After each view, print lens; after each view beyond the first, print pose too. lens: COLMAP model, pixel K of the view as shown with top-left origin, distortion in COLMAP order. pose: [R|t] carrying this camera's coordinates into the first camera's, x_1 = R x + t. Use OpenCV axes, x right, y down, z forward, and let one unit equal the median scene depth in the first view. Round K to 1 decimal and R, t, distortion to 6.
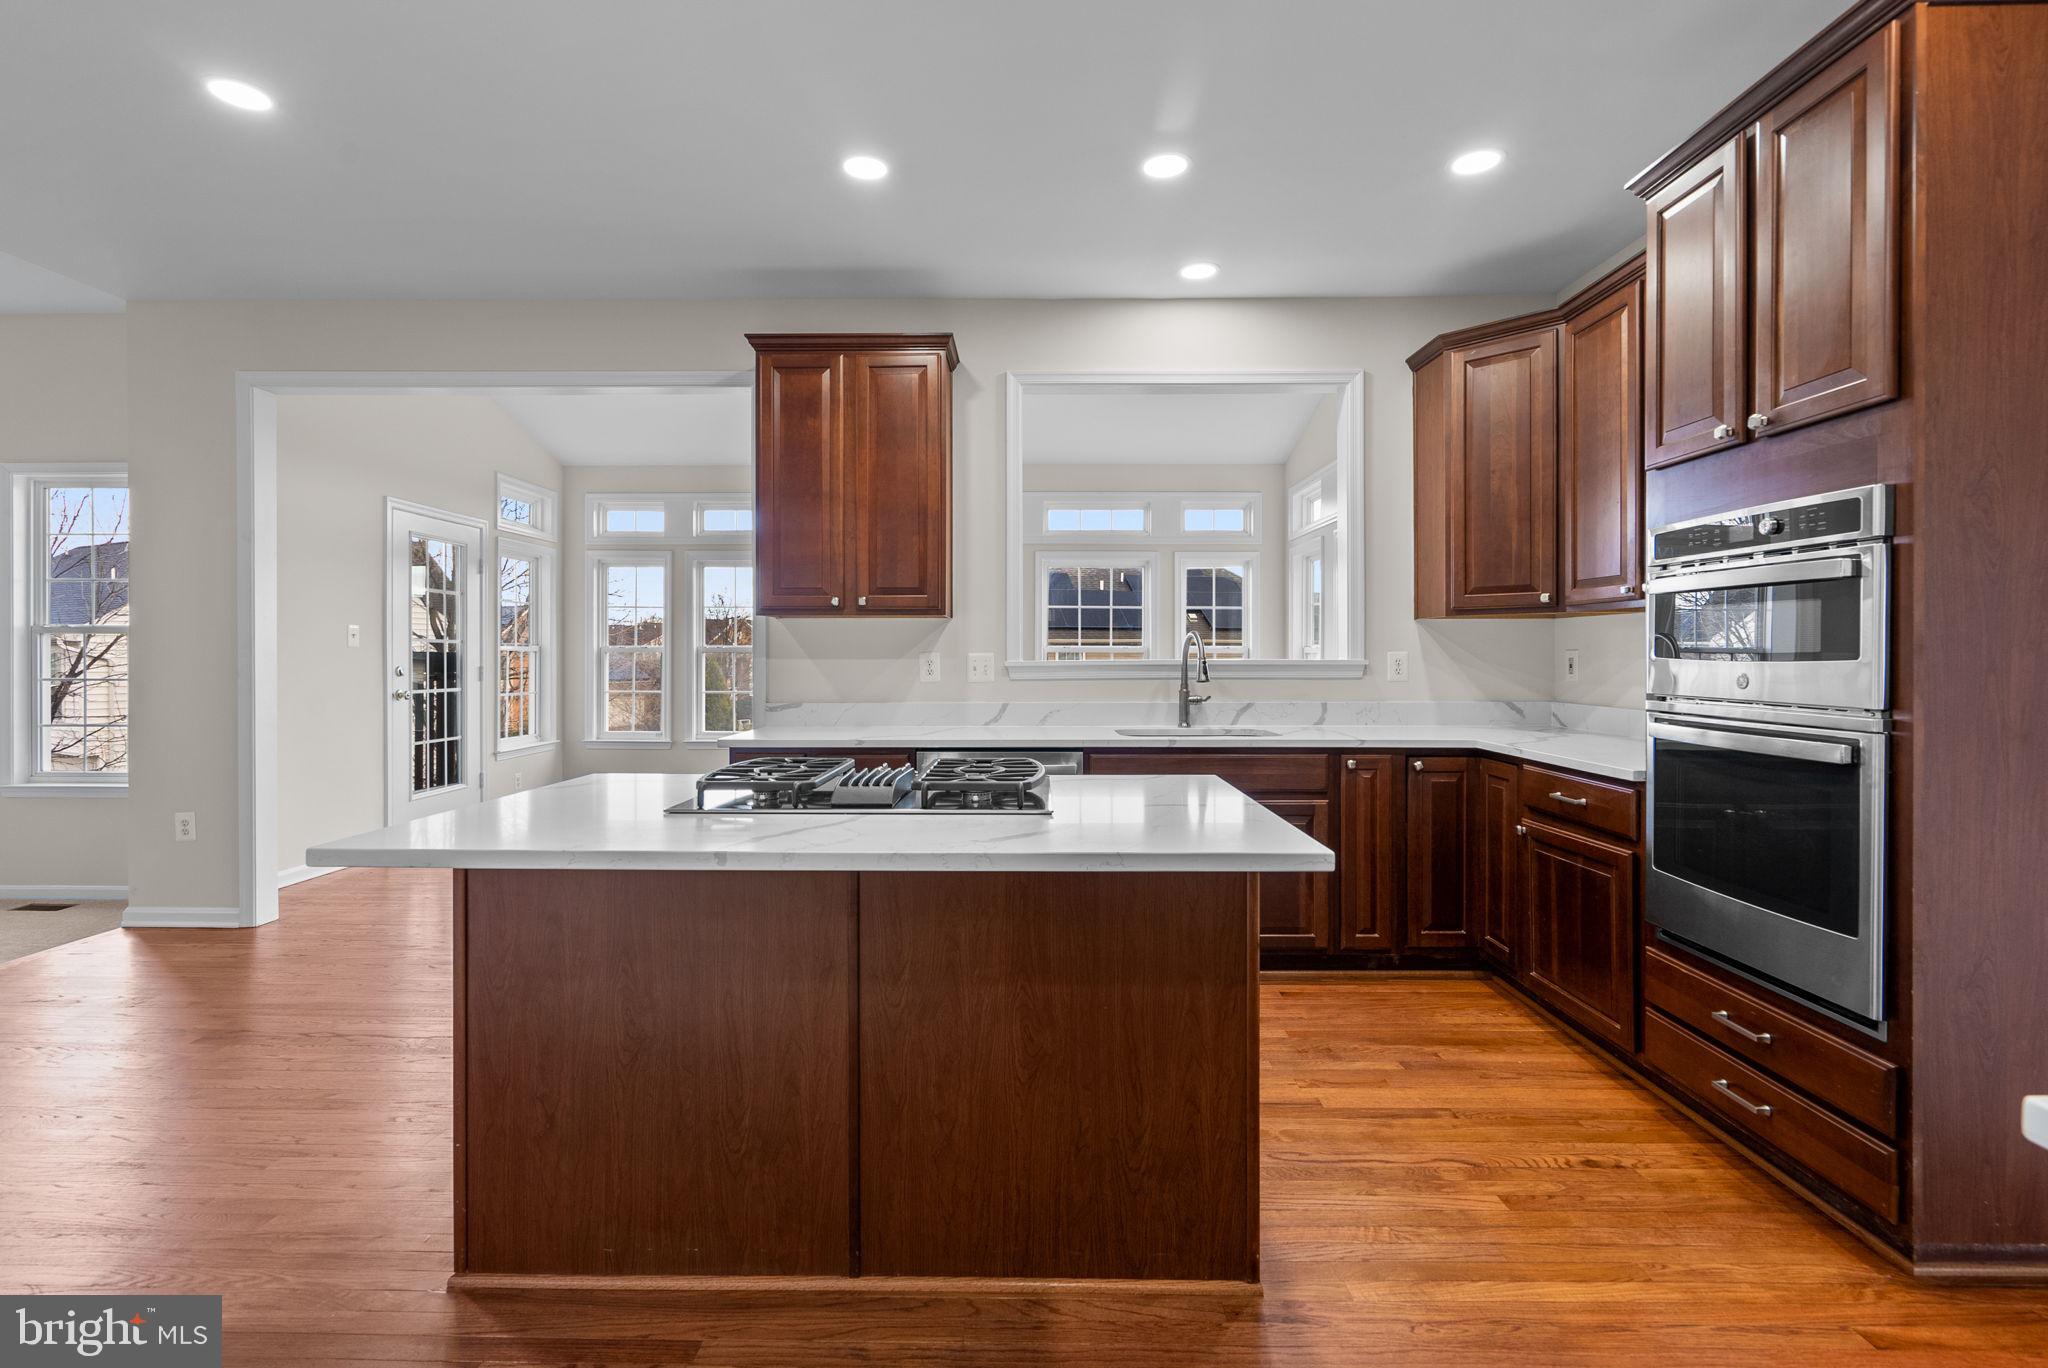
lens RADIAL K [[939.4, 0, 1025.5], [0, 939.4, 655.7], [0, 0, 1]] dist [-0.002824, 0.000588]
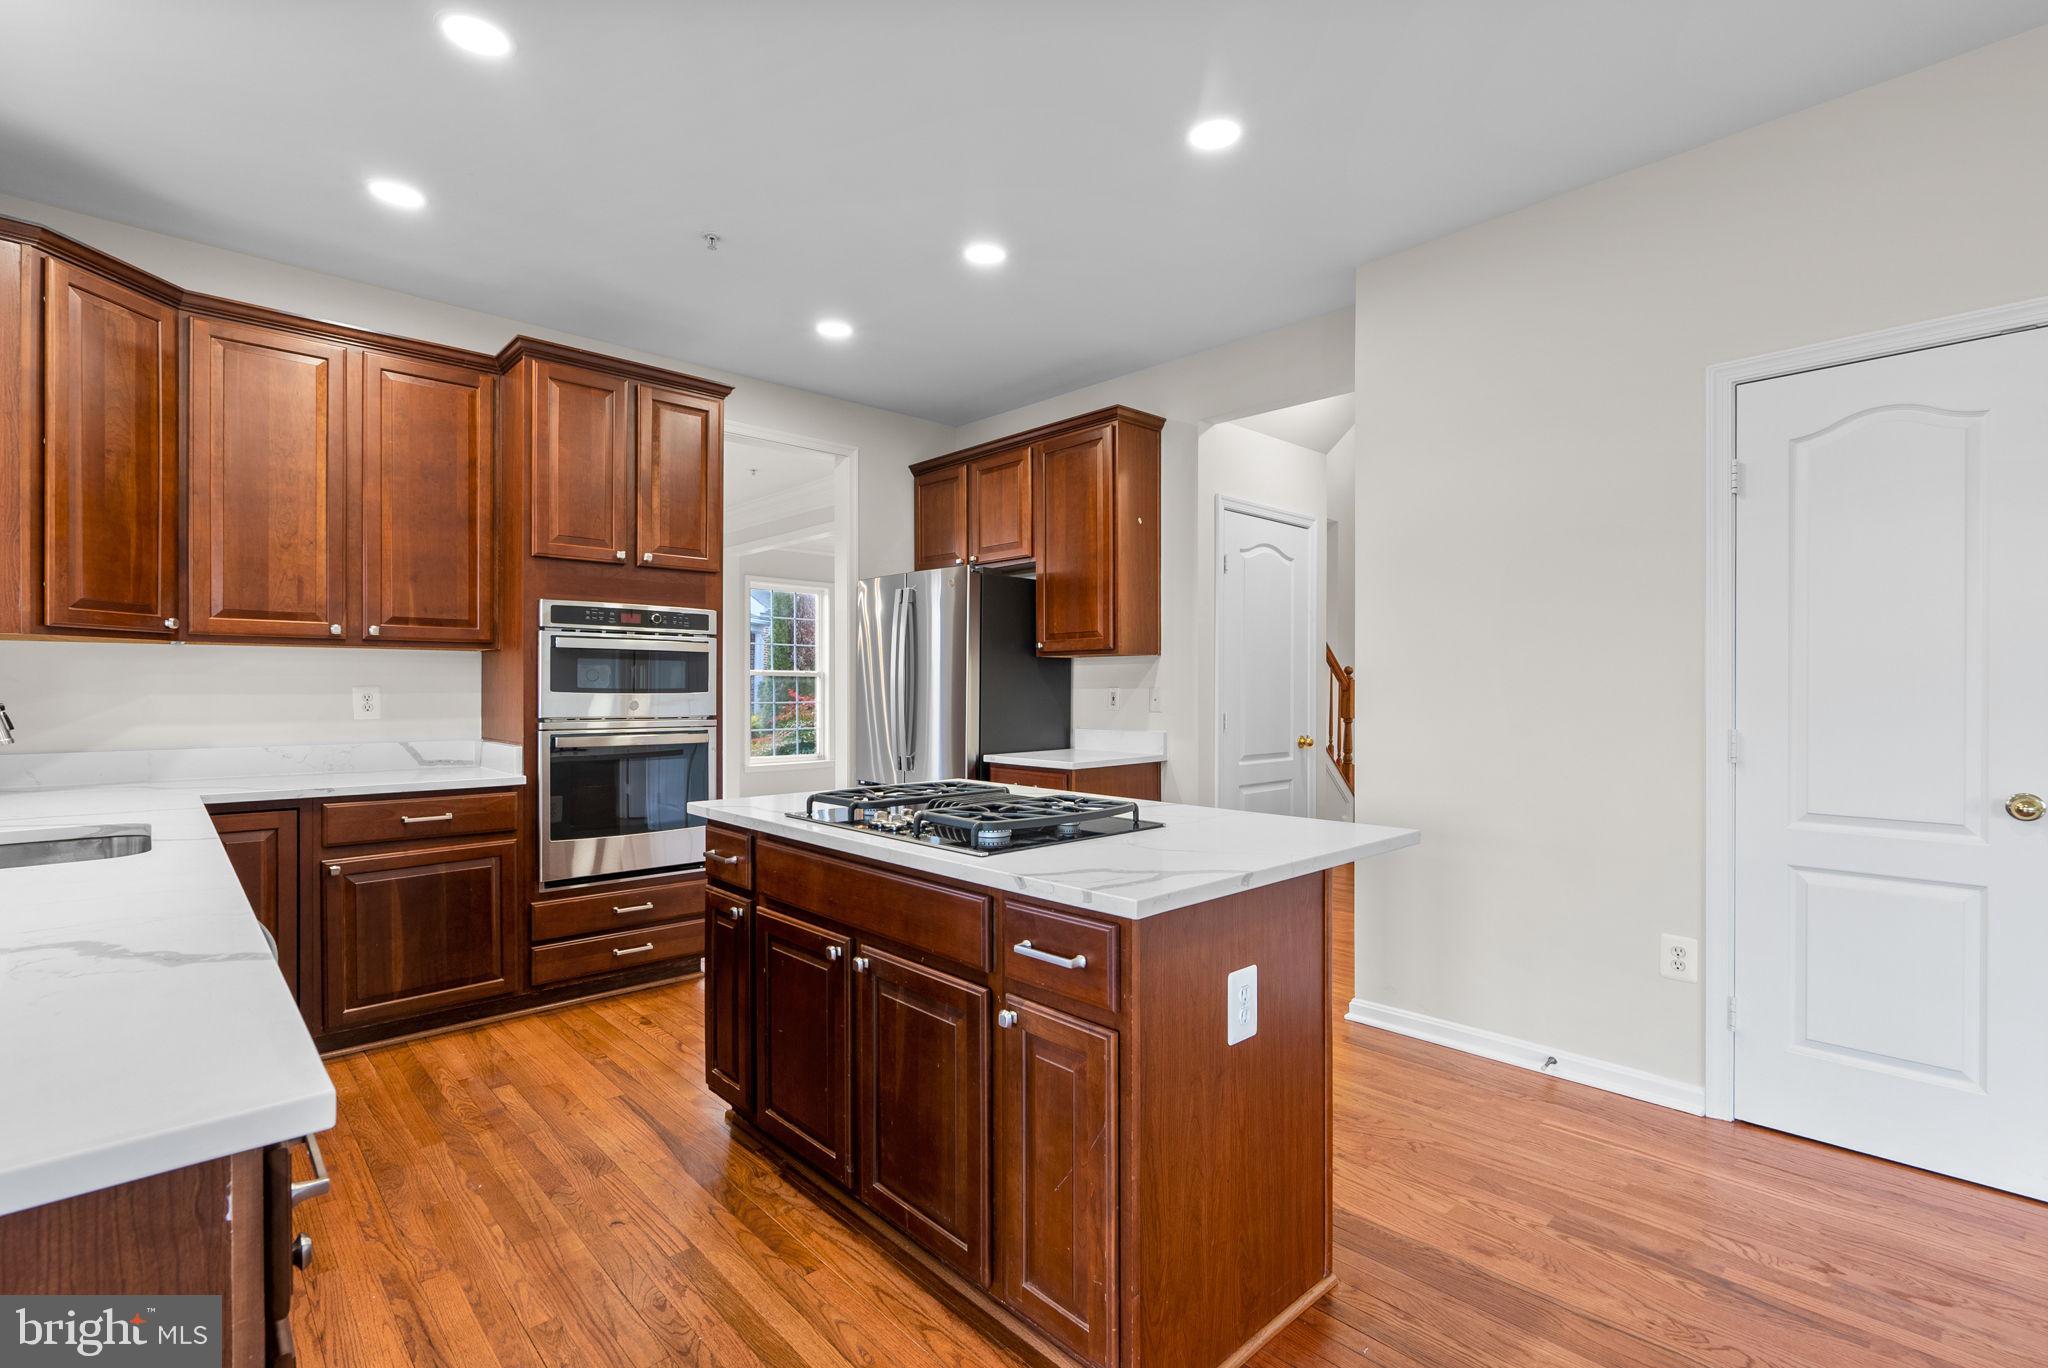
lens RADIAL K [[932.9, 0, 1024.0], [0, 932.9, 684.0], [0, 0, 1]] dist [-0.001159, 0.000340]
pose [[-0.692108, 0.001940, 0.721792, -0.541229], [0.000362, 0.999997, -0.002341, -0.003901], [-0.721794, -0.001359, -0.692106, 0.944985]]
